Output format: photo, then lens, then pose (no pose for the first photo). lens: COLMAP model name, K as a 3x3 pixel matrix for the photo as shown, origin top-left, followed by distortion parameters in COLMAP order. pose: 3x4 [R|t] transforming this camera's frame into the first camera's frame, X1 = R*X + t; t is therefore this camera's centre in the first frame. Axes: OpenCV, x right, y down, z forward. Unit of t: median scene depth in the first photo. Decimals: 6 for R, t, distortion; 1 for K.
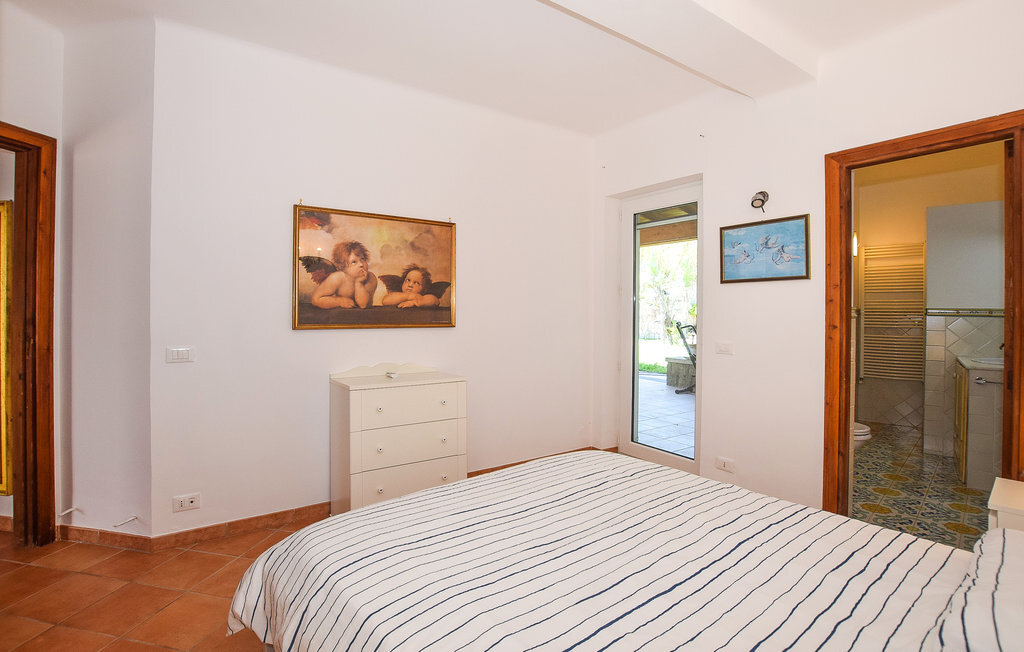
lens RADIAL K [[444.0, 0, 509.2], [0, 444.0, 311.2], [0, 0, 1]] dist [-0.019488, 0.000221]
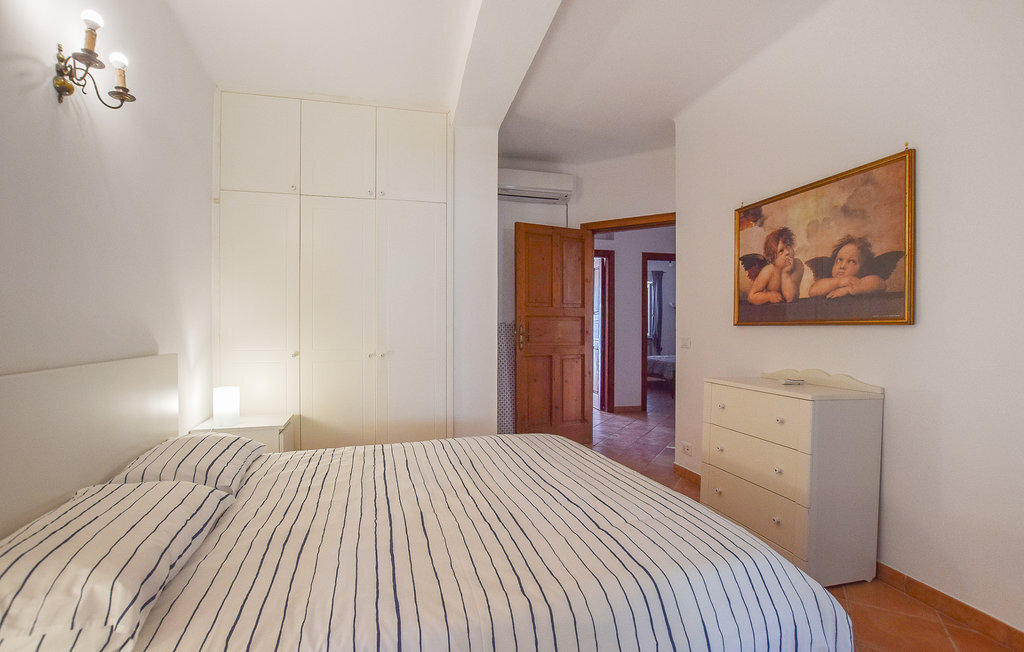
lens RADIAL K [[460.2, 0, 512.0], [0, 460.2, 326.0], [0, 0, 1]] dist [-0.010913, 0.000457]
pose [[-0.312563, -0.009288, -0.949852, 0.676441], [-0.004967, 0.999955, -0.008143, 0.049332], [0.949884, 0.002172, -0.312595, 0.750527]]
